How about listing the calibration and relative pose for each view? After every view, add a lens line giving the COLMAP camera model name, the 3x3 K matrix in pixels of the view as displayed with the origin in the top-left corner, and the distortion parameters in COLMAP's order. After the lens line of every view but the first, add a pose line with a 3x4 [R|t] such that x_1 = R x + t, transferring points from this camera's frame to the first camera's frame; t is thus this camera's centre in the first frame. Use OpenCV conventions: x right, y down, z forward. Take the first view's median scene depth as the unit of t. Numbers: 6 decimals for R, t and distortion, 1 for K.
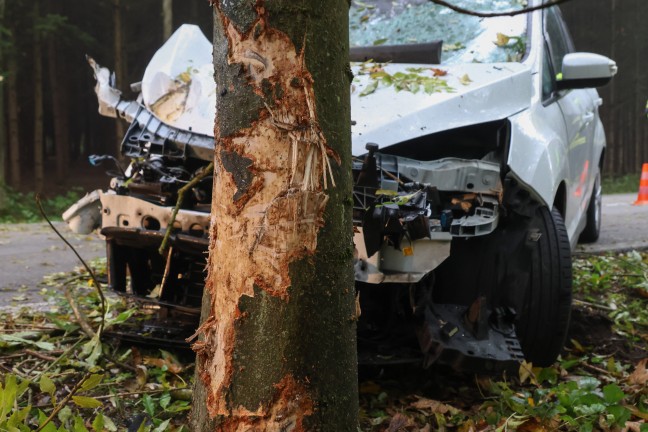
lens RADIAL K [[743.6, 0, 324.0], [0, 743.6, 216.0], [0, 0, 1]] dist [0.007284, 0.004649]
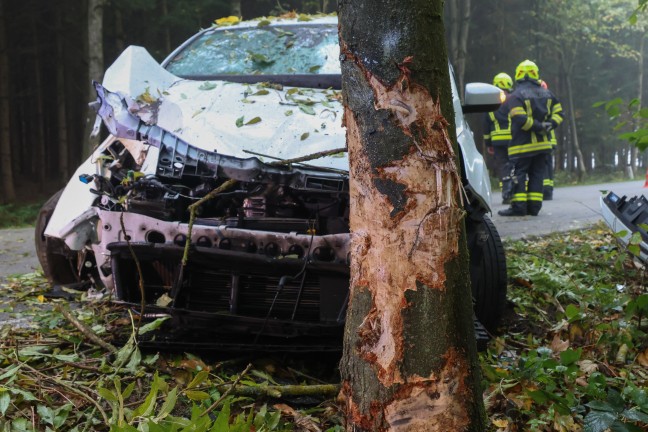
lens RADIAL K [[743.6, 0, 324.0], [0, 743.6, 216.0], [0, 0, 1]] dist [0.007284, 0.004649]
pose [[0.962616, -0.026679, 0.269553, -0.579564], [0.028675, 0.999583, -0.003470, -0.020849], [-0.269348, 0.011070, 0.962979, -0.204593]]
